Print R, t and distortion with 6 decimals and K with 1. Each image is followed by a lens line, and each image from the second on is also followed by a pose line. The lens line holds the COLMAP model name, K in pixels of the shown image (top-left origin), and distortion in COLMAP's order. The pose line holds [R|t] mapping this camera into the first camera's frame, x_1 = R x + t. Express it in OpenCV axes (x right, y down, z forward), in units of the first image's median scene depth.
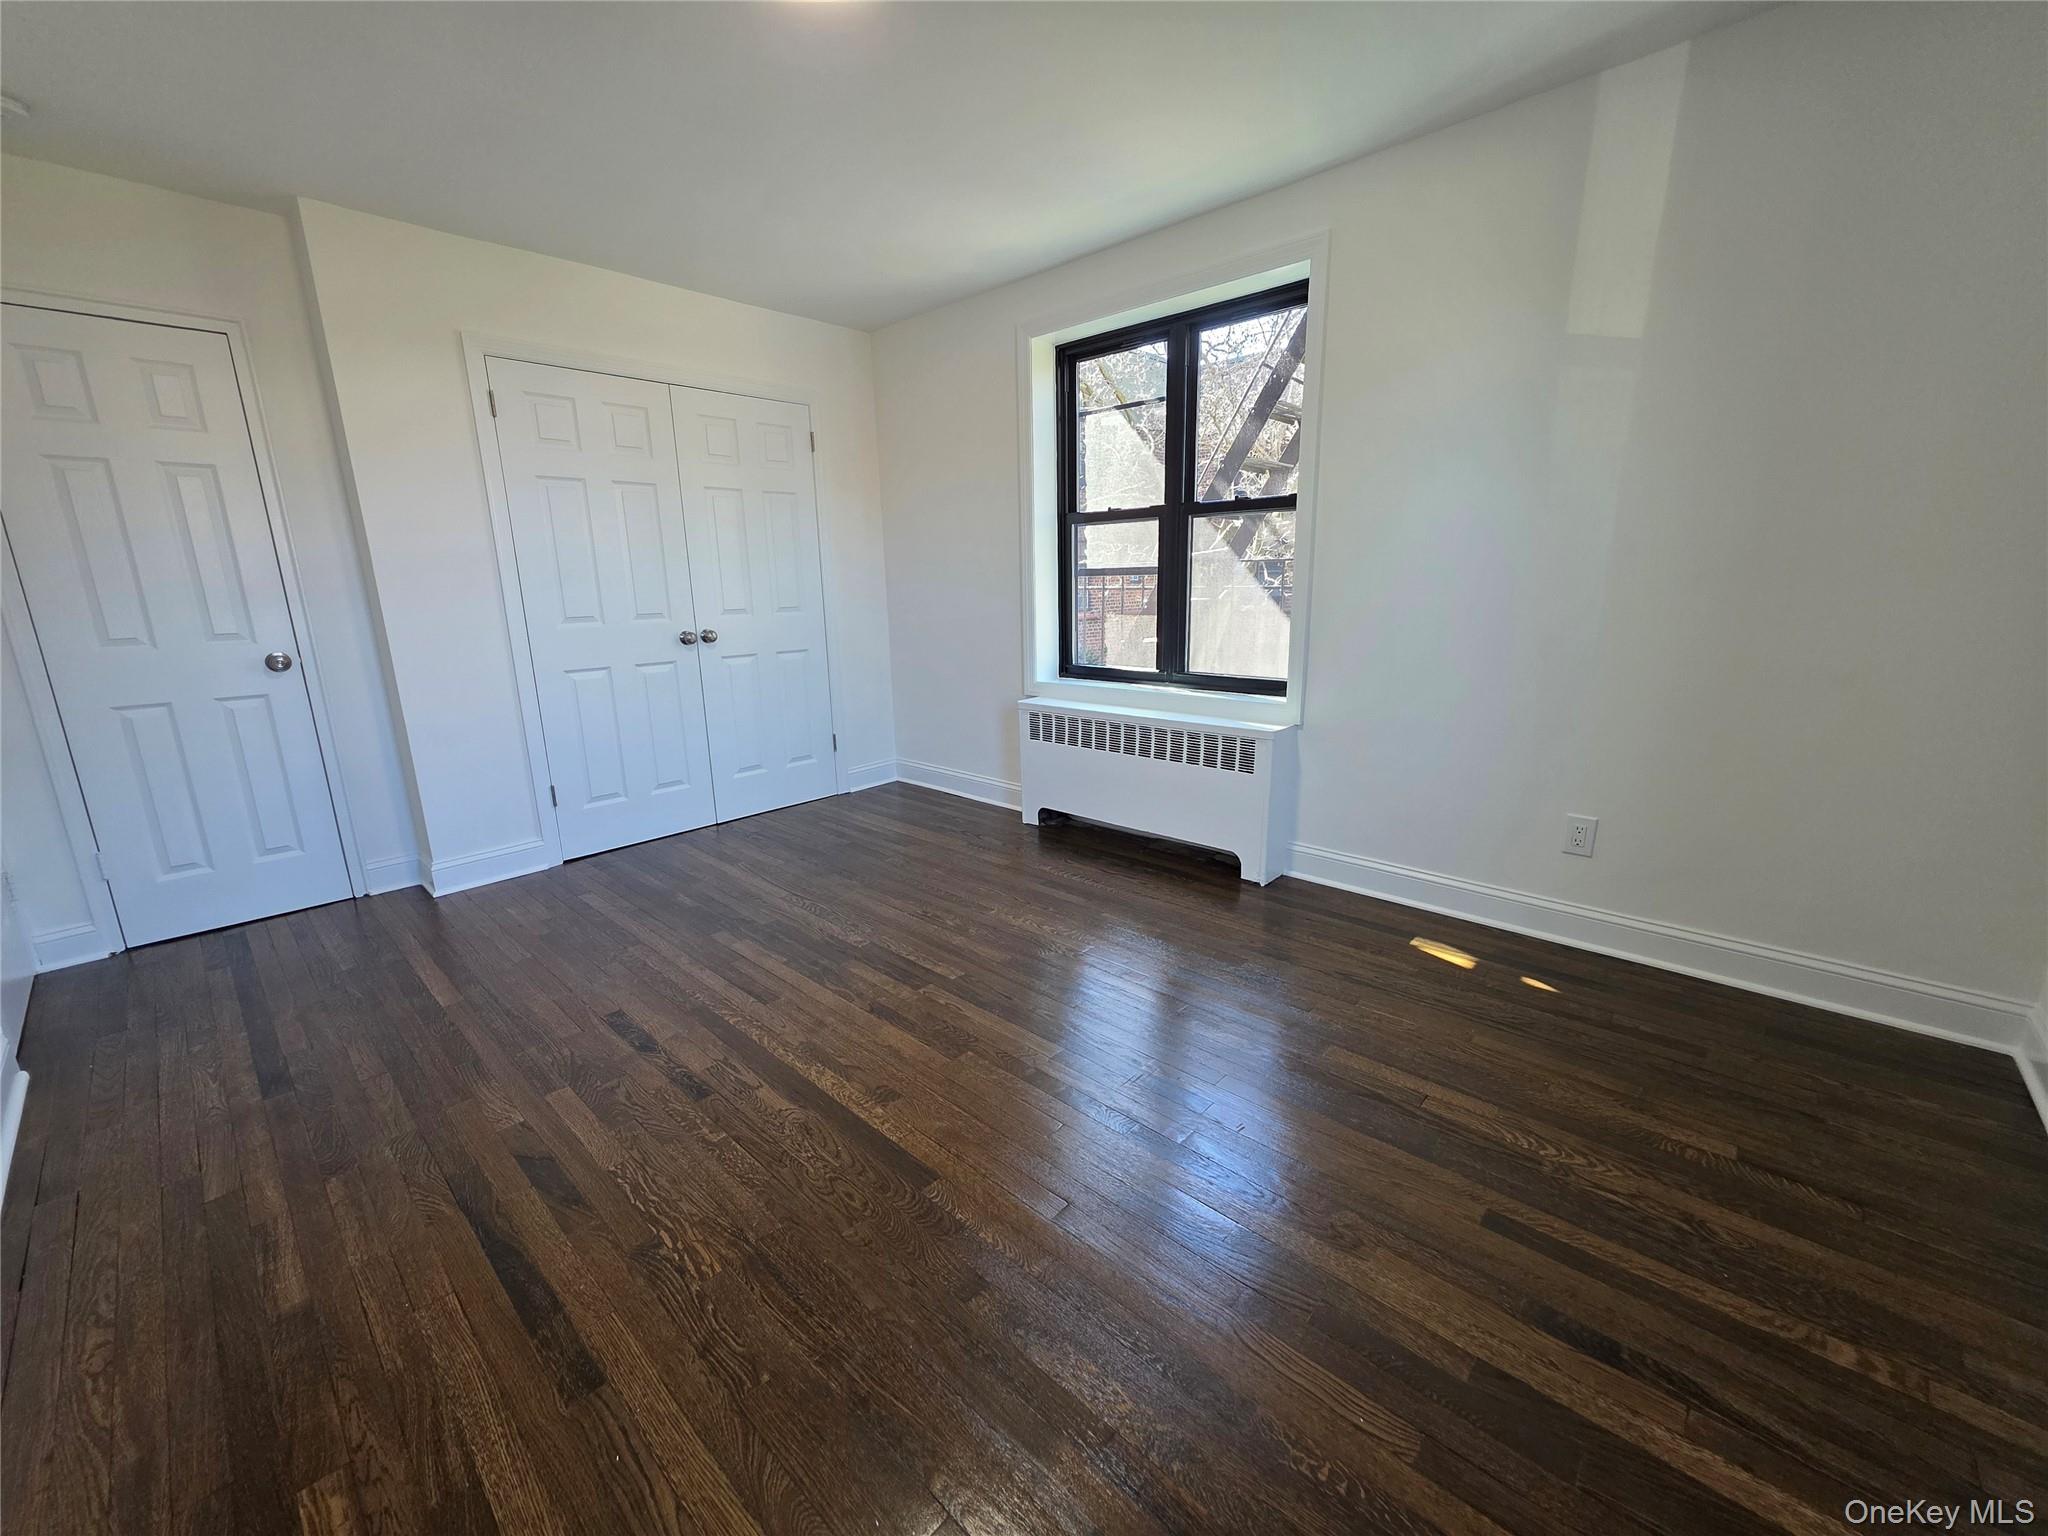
lens RADIAL K [[823.0, 0, 1026.1], [0, 823.0, 773.1], [0, 0, 1]] dist [0.001663, 0.000366]
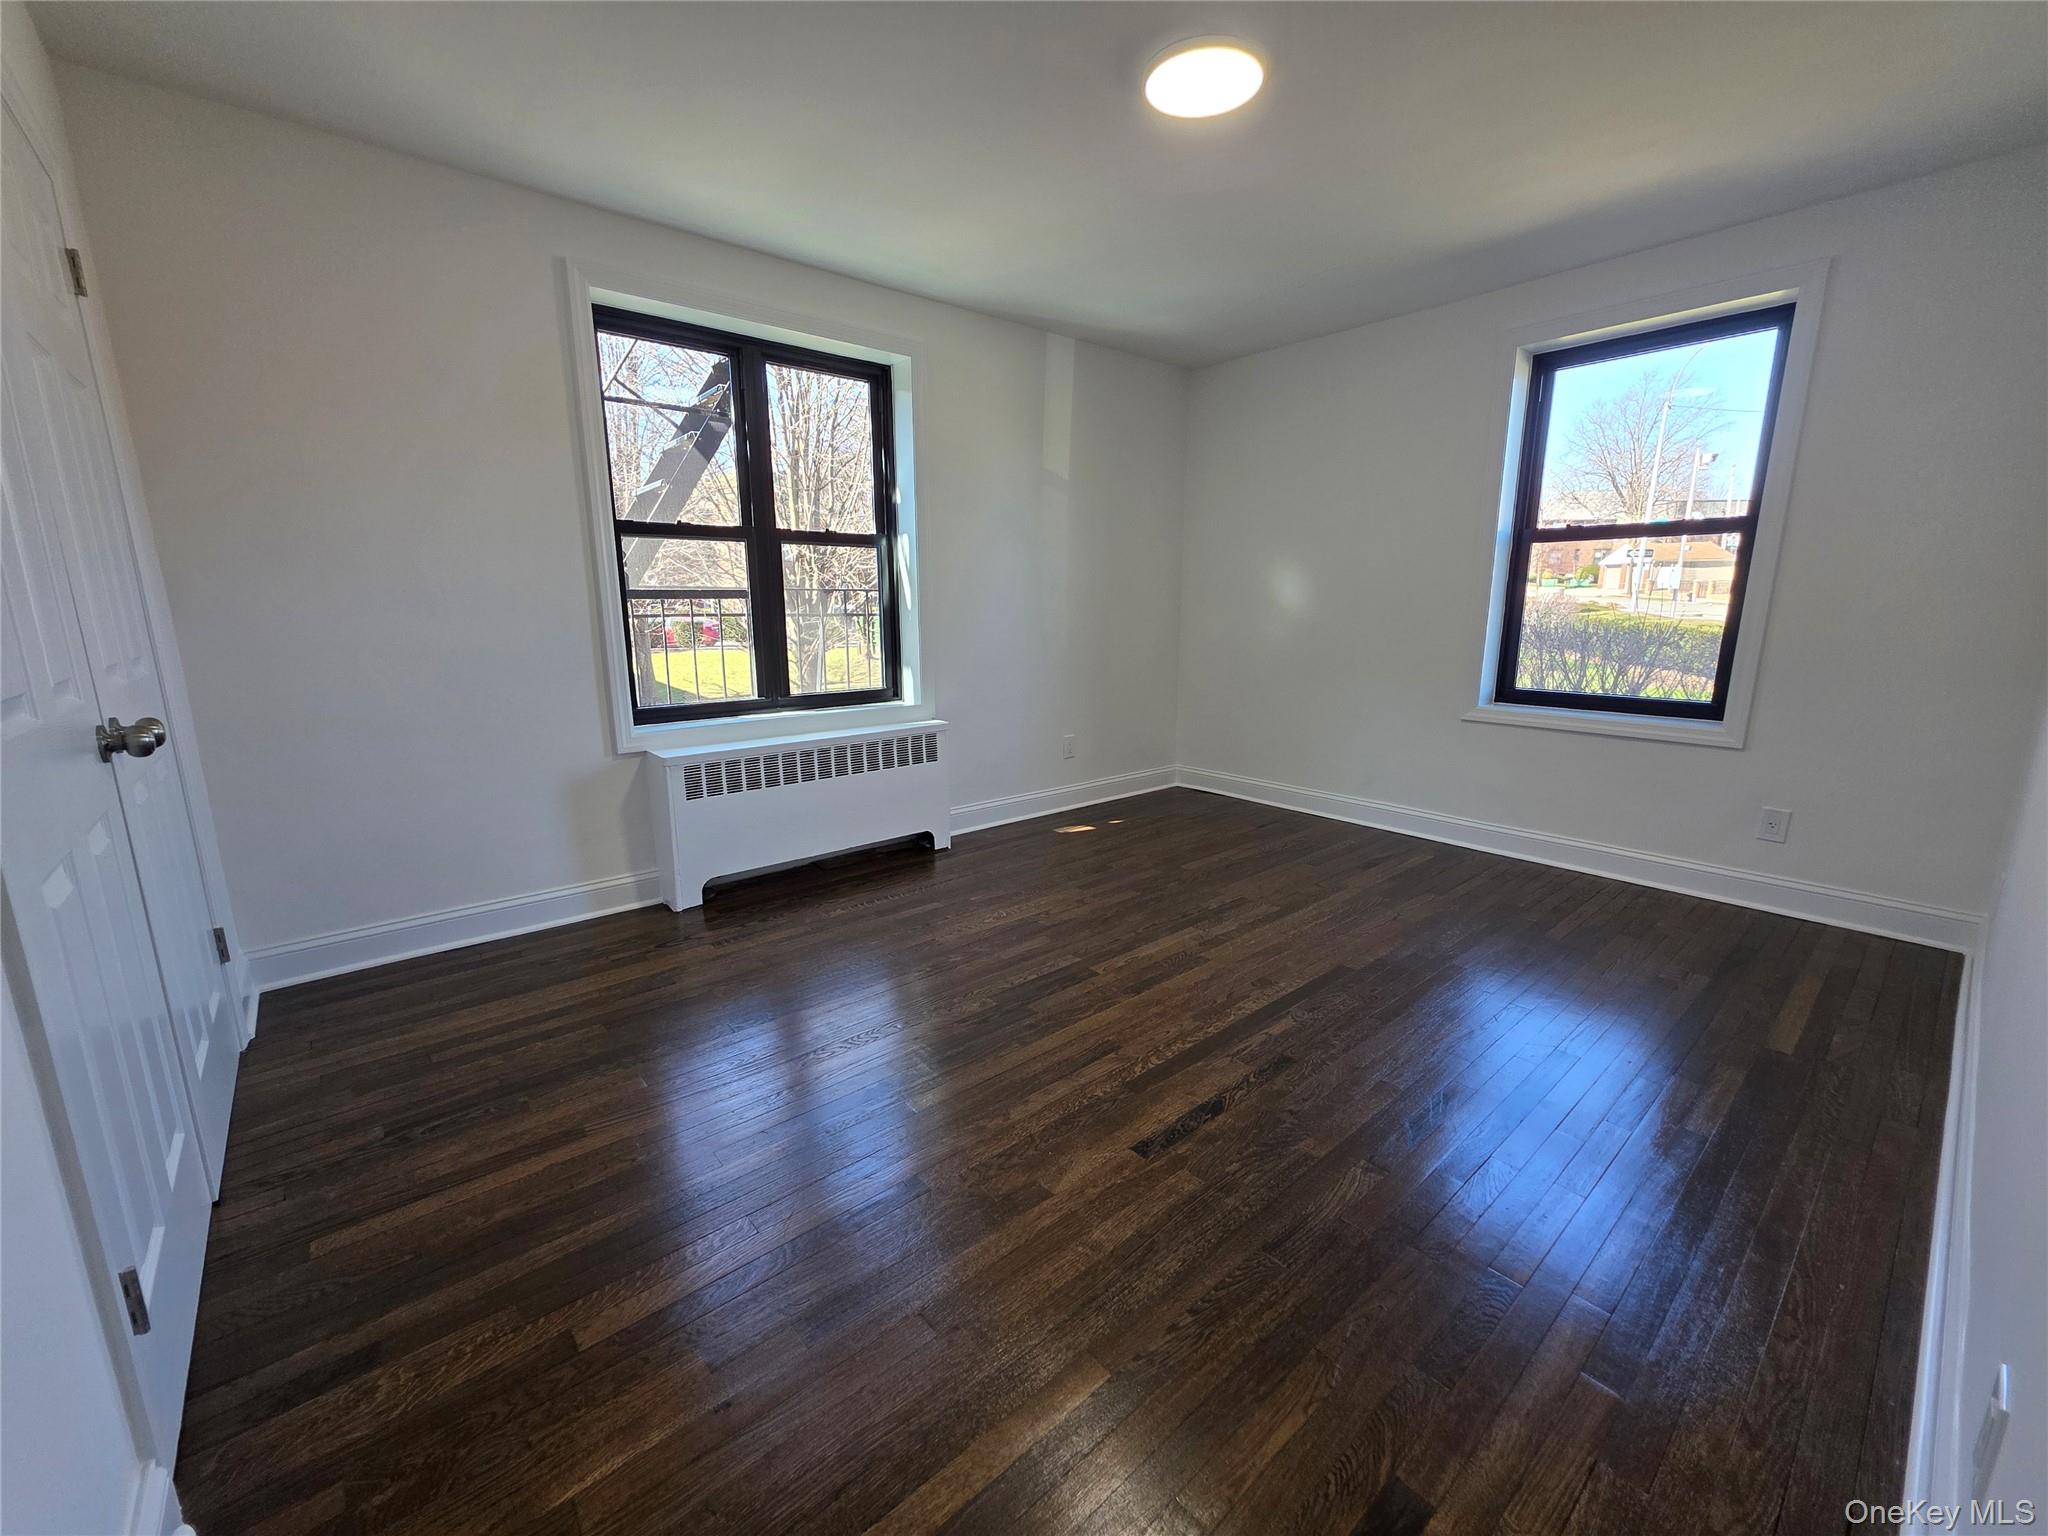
lens RADIAL K [[823.0, 0, 1025.6], [0, 823.0, 763.6], [0, 0, 1]] dist [0.001663, 0.000366]
pose [[0.105404, -0.175774, 0.978771, -0.868031], [0.233587, 0.961092, 0.147444, -0.137575], [-0.966606, 0.213087, 0.142362, 0.667901]]
